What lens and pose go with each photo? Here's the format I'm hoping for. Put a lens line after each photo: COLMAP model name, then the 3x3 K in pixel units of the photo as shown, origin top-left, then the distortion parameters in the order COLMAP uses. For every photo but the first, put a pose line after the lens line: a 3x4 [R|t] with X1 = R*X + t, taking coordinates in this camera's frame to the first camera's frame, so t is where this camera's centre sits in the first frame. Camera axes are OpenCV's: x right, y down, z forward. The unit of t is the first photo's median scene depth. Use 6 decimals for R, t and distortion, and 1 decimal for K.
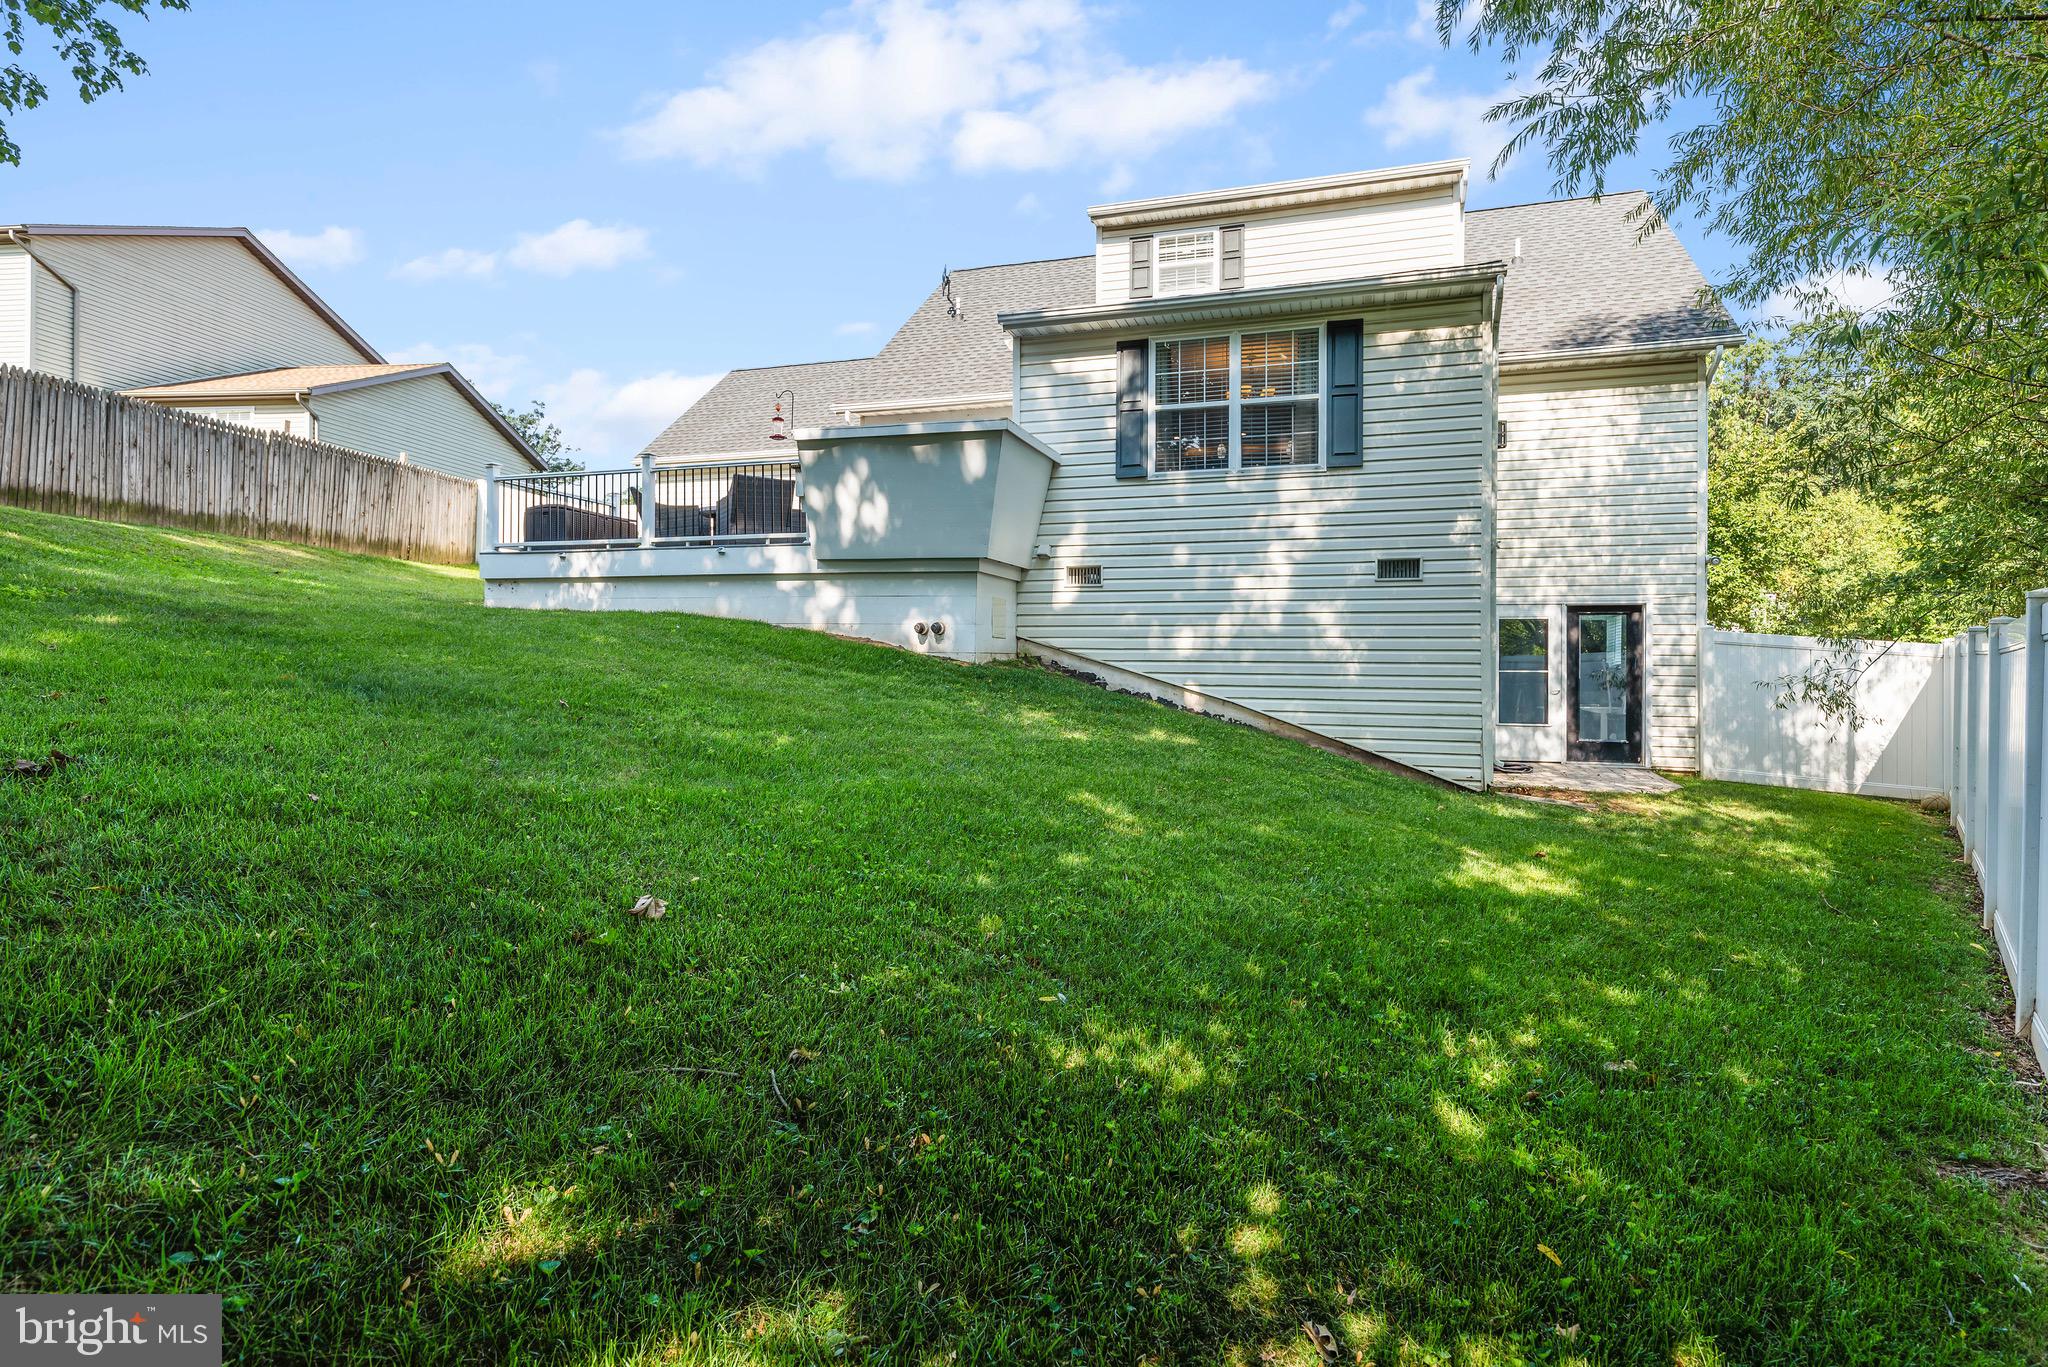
lens RADIAL K [[1002.2, 0, 1069.9], [0, 1002.2, 643.2], [0, 0, 1]] dist [-0.003195, 0.000404]
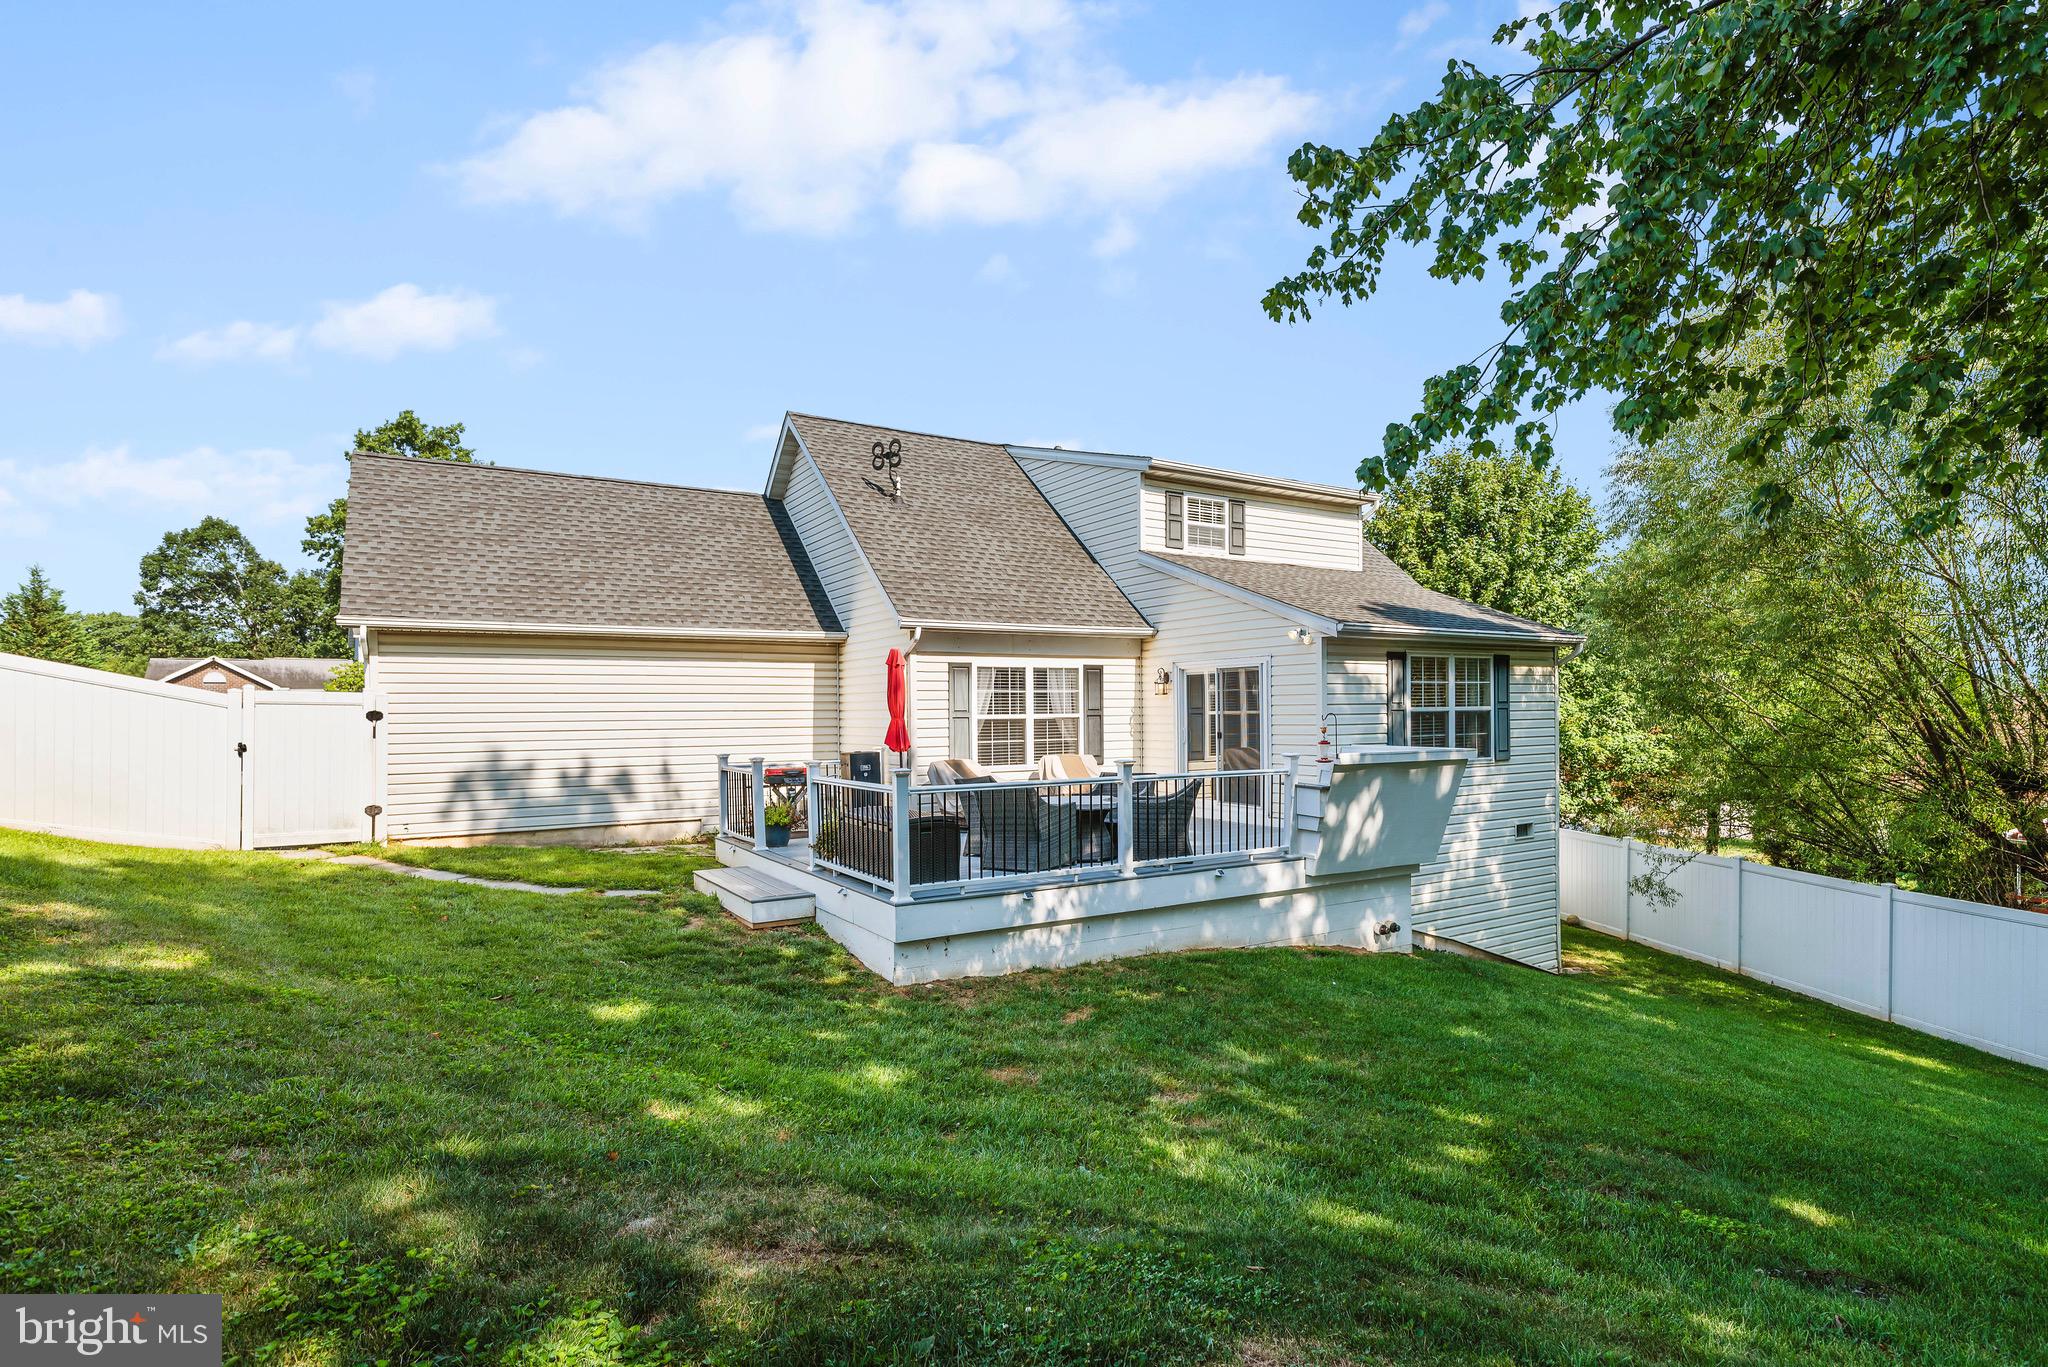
lens RADIAL K [[1002.2, 0, 1026.9], [0, 1002.2, 686.5], [0, 0, 1]] dist [-0.003195, 0.000404]
pose [[0.658764, -0.000438, 0.752350, -1.147904], [0.000041, 1.000000, 0.000546, -0.262914], [-0.752350, -0.000329, 0.658764, 0.544299]]
